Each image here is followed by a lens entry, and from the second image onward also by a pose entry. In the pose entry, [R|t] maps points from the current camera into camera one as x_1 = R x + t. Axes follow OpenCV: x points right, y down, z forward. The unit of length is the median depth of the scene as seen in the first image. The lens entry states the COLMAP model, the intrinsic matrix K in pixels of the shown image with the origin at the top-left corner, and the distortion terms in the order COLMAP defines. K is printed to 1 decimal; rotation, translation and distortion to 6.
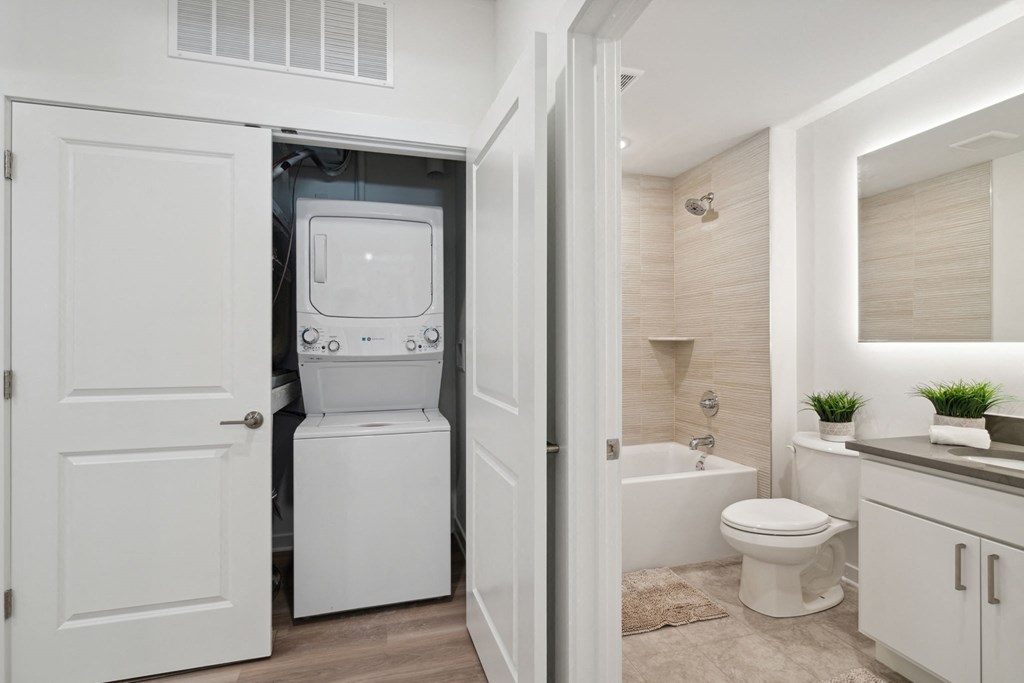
lens RADIAL K [[465.7, 0, 505.9], [0, 465.7, 337.6], [0, 0, 1]] dist [-0.001333, 0.000630]
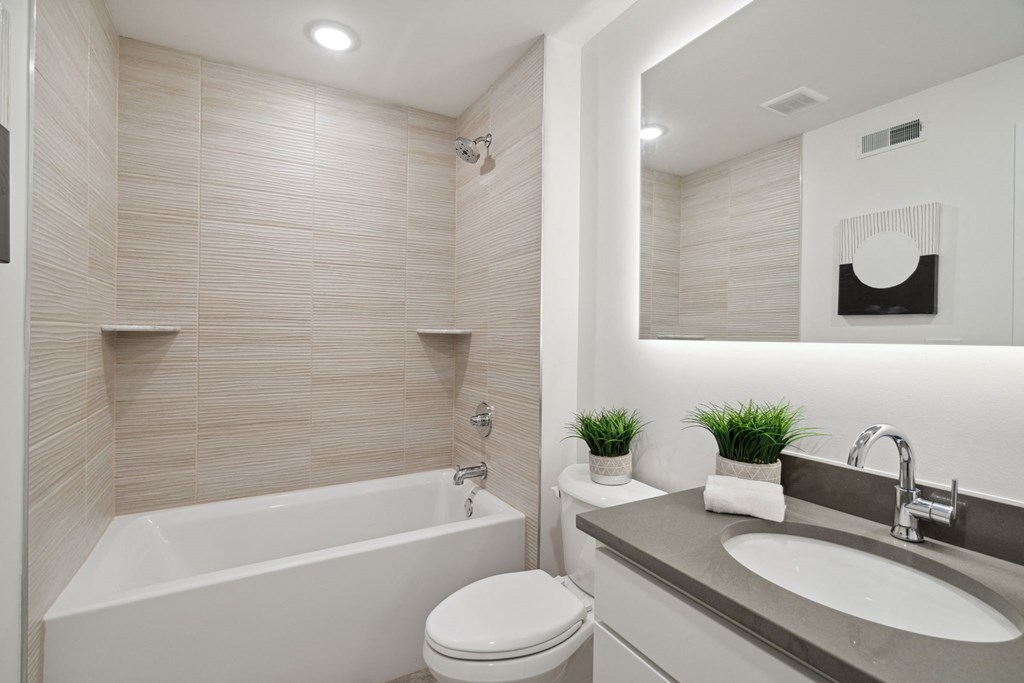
lens RADIAL K [[464.5, 0, 510.1], [0, 464.5, 329.9], [0, 0, 1]] dist [-0.002632, 0.000069]
pose [[0.971031, 0.015381, 0.238459, 0.325521], [-0.015471, 0.999879, -0.001496, -0.000138], [-0.238454, -0.002237, 0.971151, 0.298397]]
